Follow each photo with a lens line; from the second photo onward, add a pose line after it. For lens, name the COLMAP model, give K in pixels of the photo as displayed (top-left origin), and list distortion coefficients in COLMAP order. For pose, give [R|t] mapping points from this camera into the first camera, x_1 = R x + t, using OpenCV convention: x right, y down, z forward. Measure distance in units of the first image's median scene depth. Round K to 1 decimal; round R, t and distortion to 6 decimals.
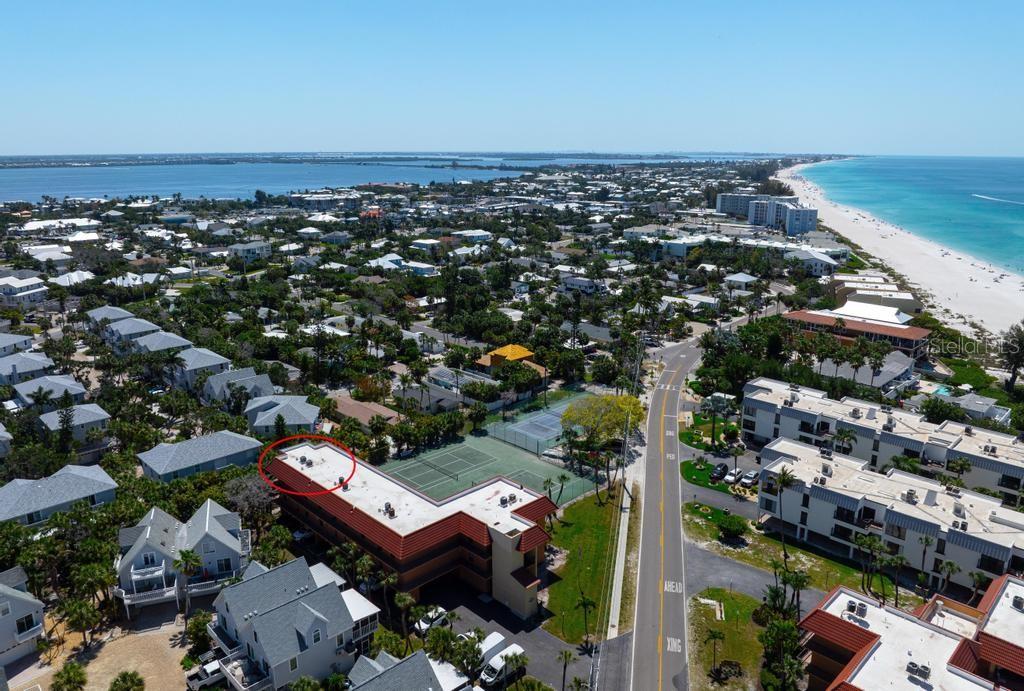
lens RADIAL K [[725.1, 0, 512.9], [0, 725.1, 325.8], [0, 0, 1]] dist [-0.034324, -0.001732]
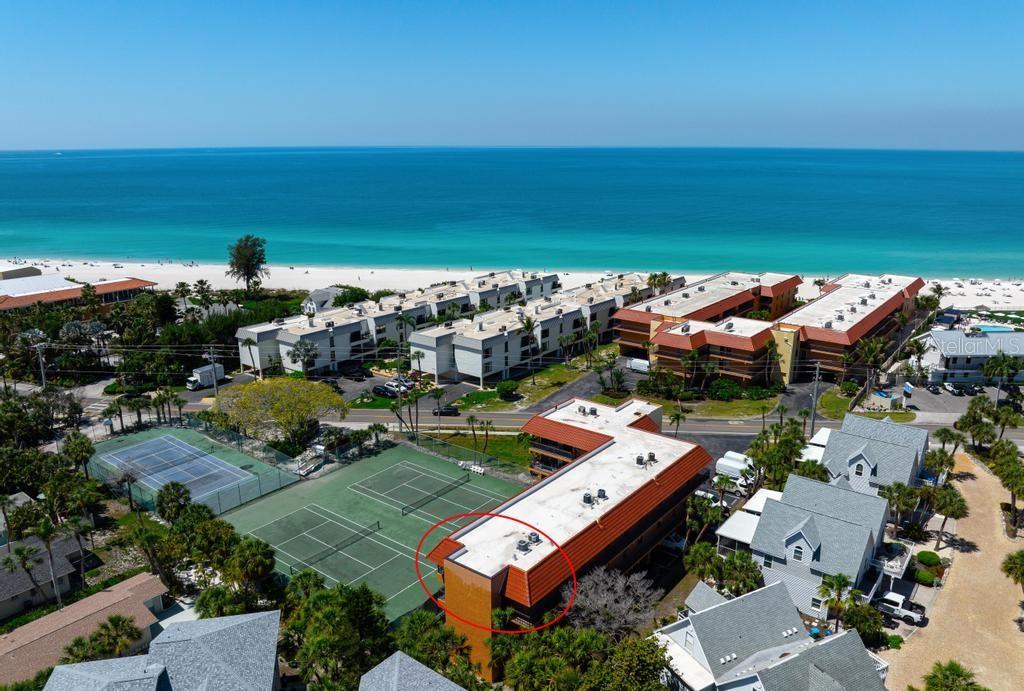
lens RADIAL K [[730.8, 0, 512.0], [0, 730.8, 345.5], [0, 0, 1]] dist [-0.040232, 0.005452]
pose [[-0.126799, -0.267066, 0.955300, -0.833801], [0.235637, 0.927395, 0.290542, -0.134895], [-0.963534, 0.261945, -0.054661, 1.051499]]
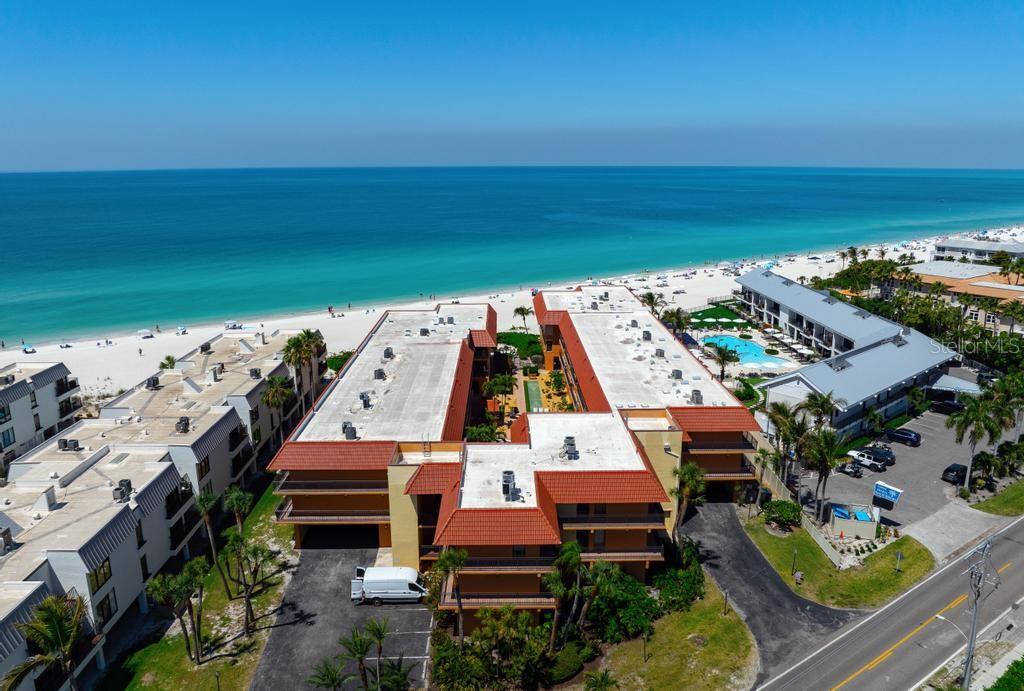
lens RADIAL K [[730.8, 0, 512.0], [0, 730.8, 345.5], [0, 0, 1]] dist [-0.040232, 0.005452]
pose [[-0.722879, -0.167619, 0.670335, 0.009187], [0.166077, 0.899544, 0.404028, -0.015255], [-0.670719, 0.403390, -0.622424, 0.960524]]
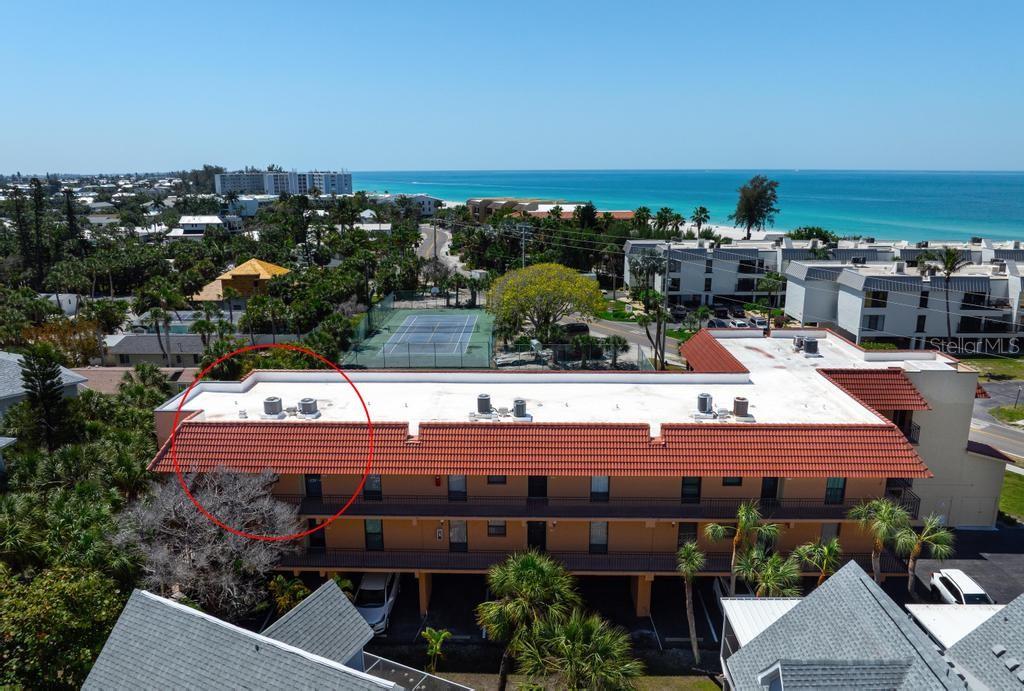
lens RADIAL K [[726.4, 0, 512.0], [0, 726.4, 345.5], [0, 0, 1]] dist [-0.035904, 0.000472]
pose [[0.723436, -0.169113, 0.669358, -0.451070], [0.169586, 0.983359, 0.065159, 0.162586], [-0.669239, 0.066375, 0.740077, 0.717273]]
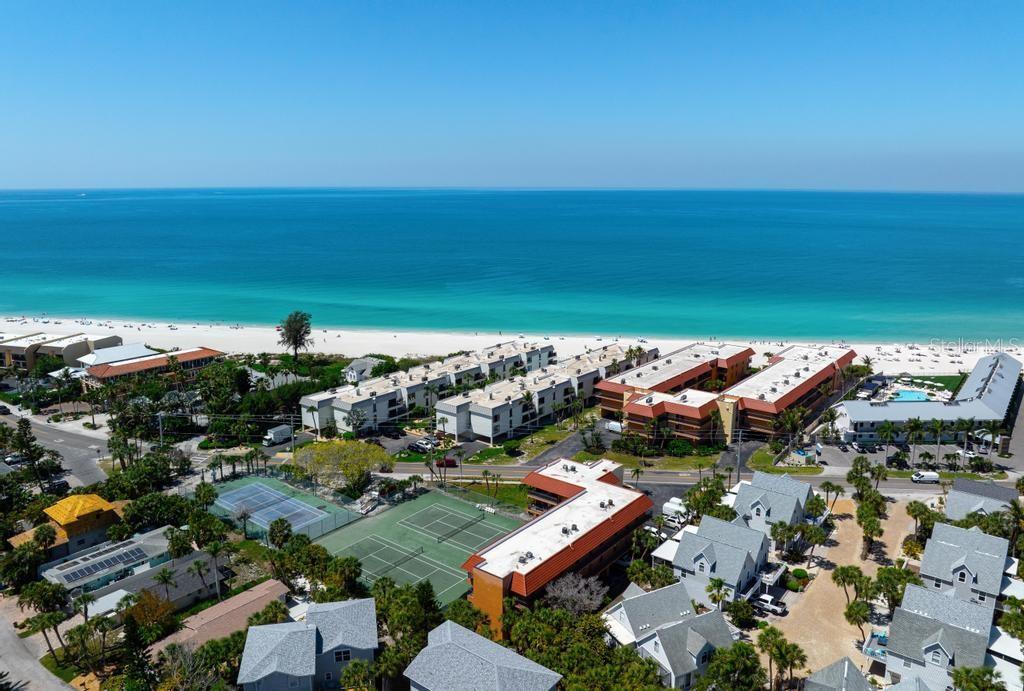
lens RADIAL K [[725.1, 0, 512.9], [0, 725.1, 325.8], [0, 0, 1]] dist [-0.034324, -0.001732]
pose [[-0.123553, -0.192527, 0.973482, -1.167260], [0.232411, 0.948100, 0.217005, -0.304704], [-0.964738, 0.253059, -0.072395, 1.055983]]
